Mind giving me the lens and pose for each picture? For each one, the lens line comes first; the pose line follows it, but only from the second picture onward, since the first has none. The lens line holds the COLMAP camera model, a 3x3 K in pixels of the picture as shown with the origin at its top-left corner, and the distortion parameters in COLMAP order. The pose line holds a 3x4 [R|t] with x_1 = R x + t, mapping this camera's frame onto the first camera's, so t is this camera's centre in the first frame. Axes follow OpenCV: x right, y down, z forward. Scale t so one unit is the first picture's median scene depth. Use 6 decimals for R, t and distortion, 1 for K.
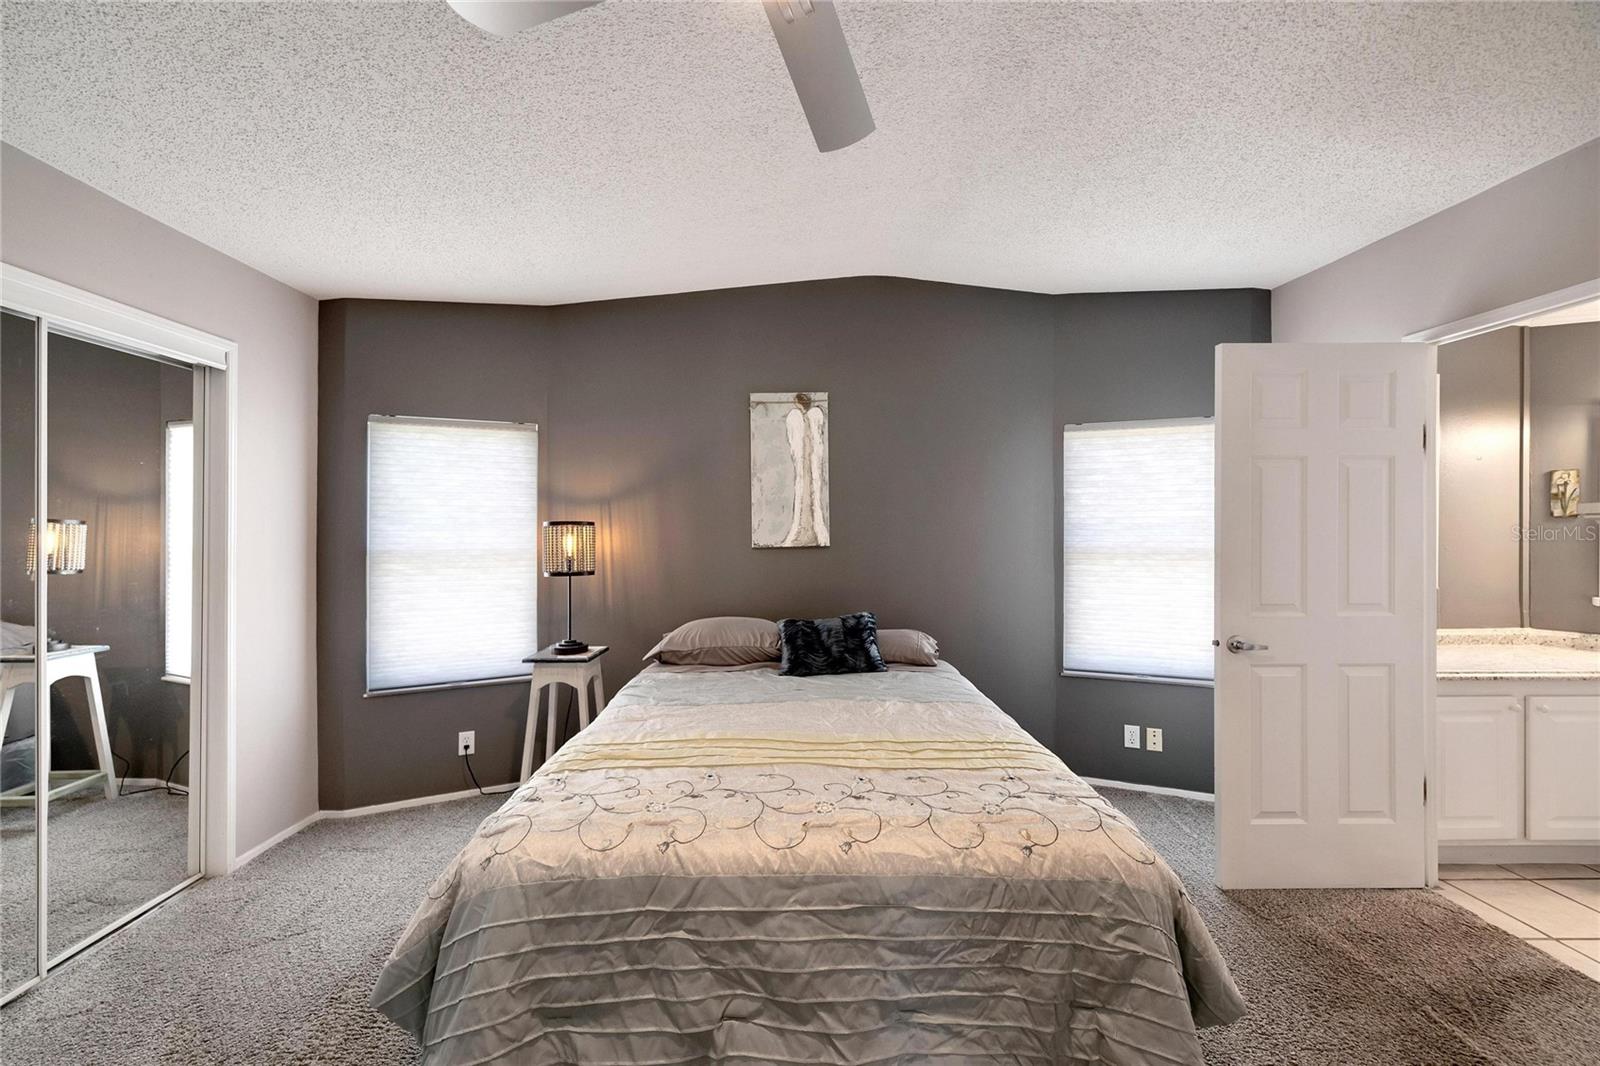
lens RADIAL K [[628.1, 0, 797.2], [0, 628.1, 528.7], [0, 0, 1]] dist [0.001256, 0.000108]
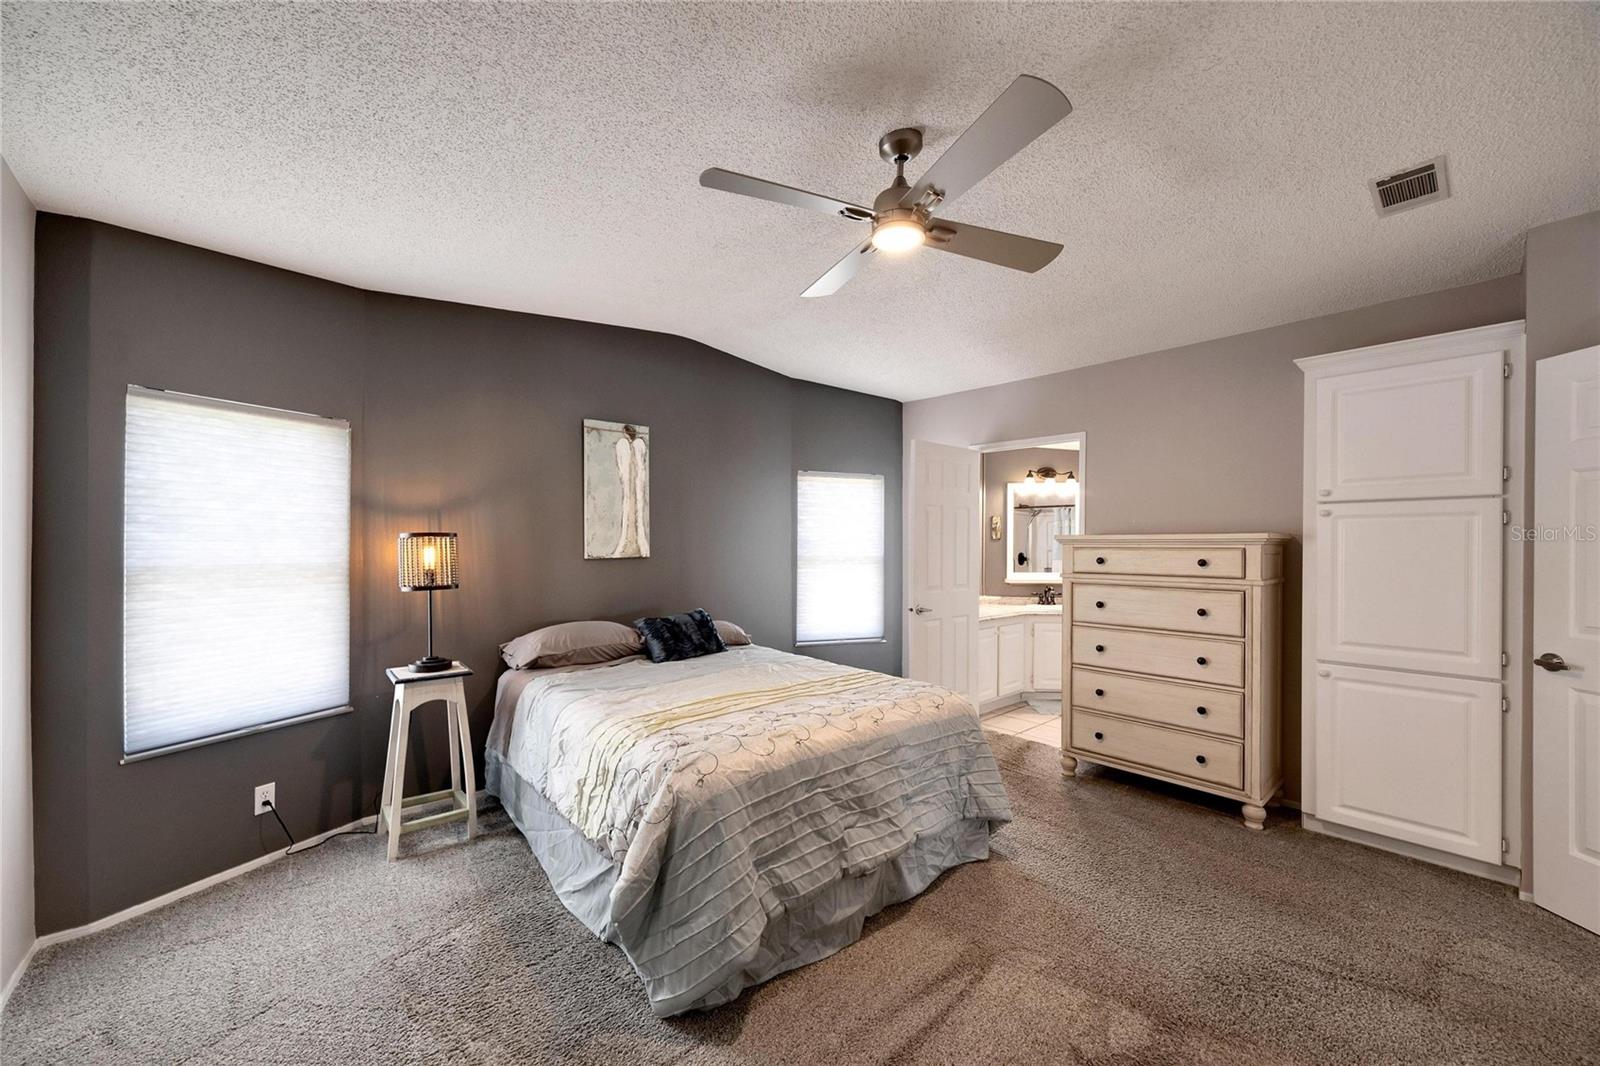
lens RADIAL K [[628.1, 0, 798.3], [0, 628.1, 543.9], [0, 0, 1]] dist [0.001256, 0.000108]
pose [[0.750433, 0.005815, 0.660921, -0.571729], [-0.009158, 0.999957, 0.001601, -0.001273], [-0.660883, -0.007254, 0.750454, -0.085082]]
